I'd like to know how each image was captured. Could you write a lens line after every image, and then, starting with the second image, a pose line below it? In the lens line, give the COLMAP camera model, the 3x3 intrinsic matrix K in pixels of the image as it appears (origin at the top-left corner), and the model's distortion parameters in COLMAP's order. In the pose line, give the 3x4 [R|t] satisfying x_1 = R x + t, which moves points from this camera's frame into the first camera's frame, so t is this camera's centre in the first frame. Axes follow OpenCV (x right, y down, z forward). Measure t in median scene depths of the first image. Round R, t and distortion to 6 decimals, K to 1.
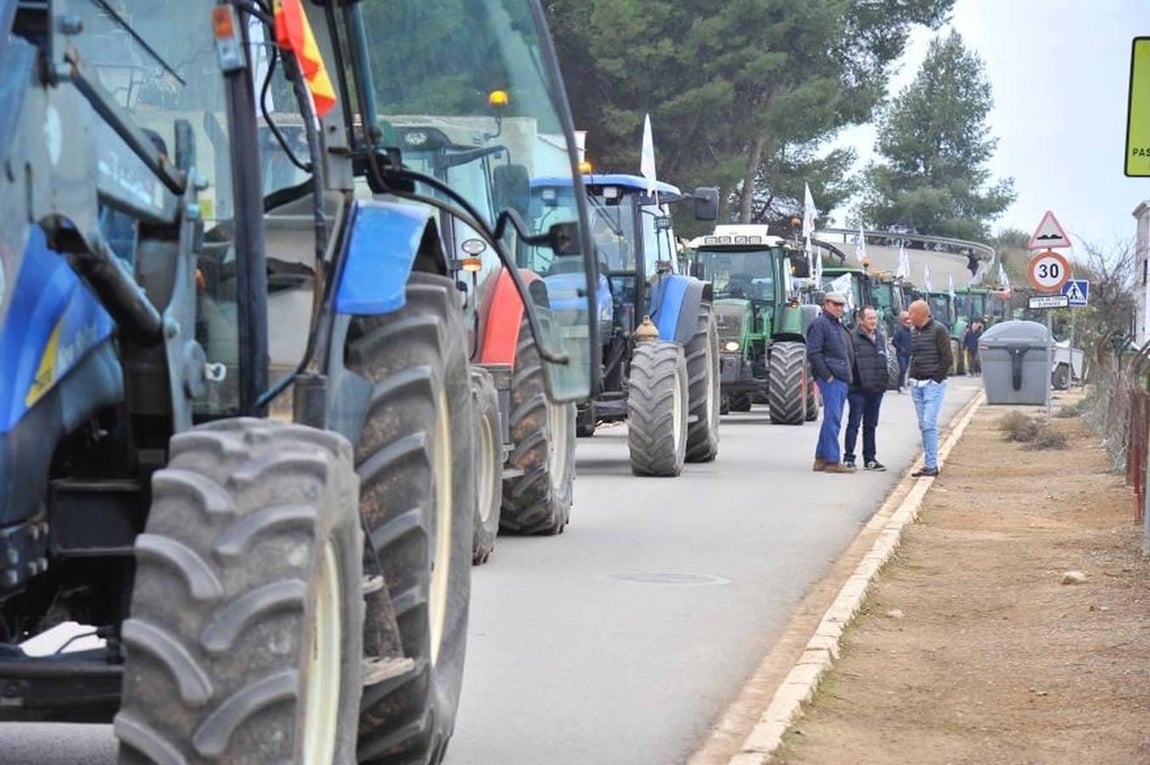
lens RADIAL K [[822.7, 0, 577.7], [0, 822.7, 404.3], [0, 0, 1]] dist [0.000556, 0.054462]
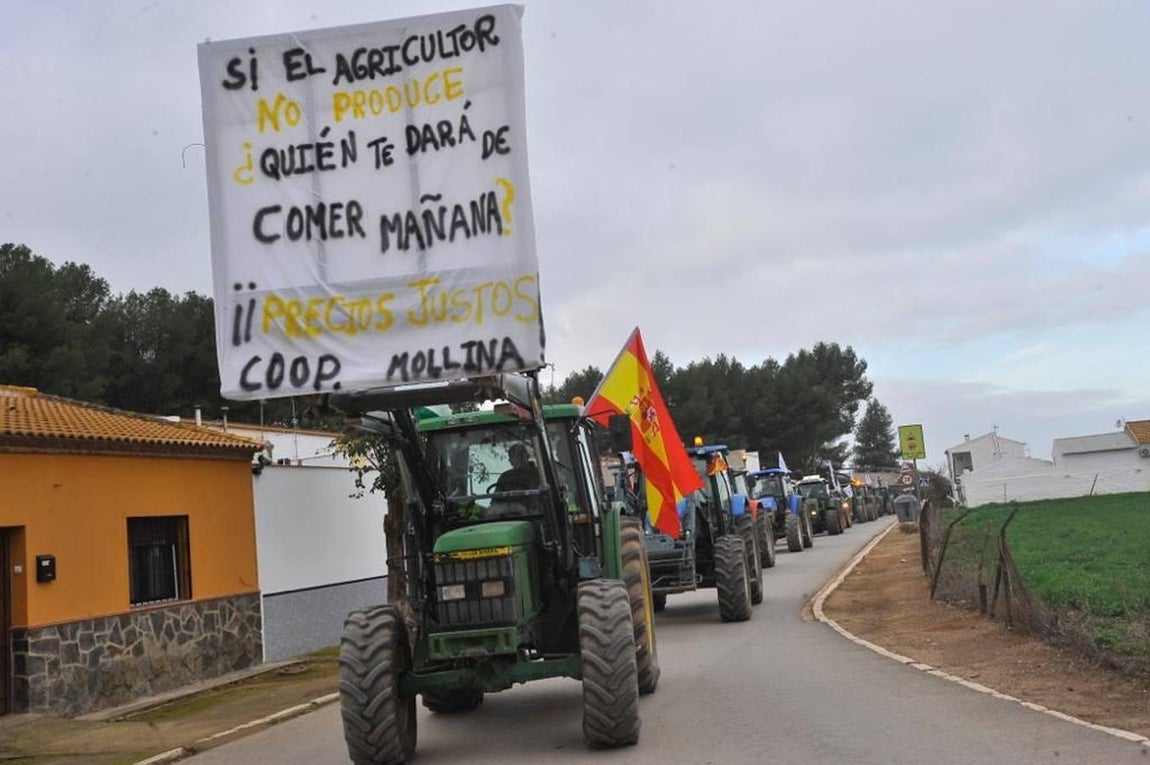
lens RADIAL K [[1137.2, 0, 575.0], [0, 1137.2, 382.5], [0, 0, 1]] dist [0.009162, 0.003623]
pose [[0.991083, -0.119328, -0.059290, -0.418164], [0.104930, 0.973191, -0.204670, 0.247602], [0.082123, 0.196624, 0.977034, -3.559246]]
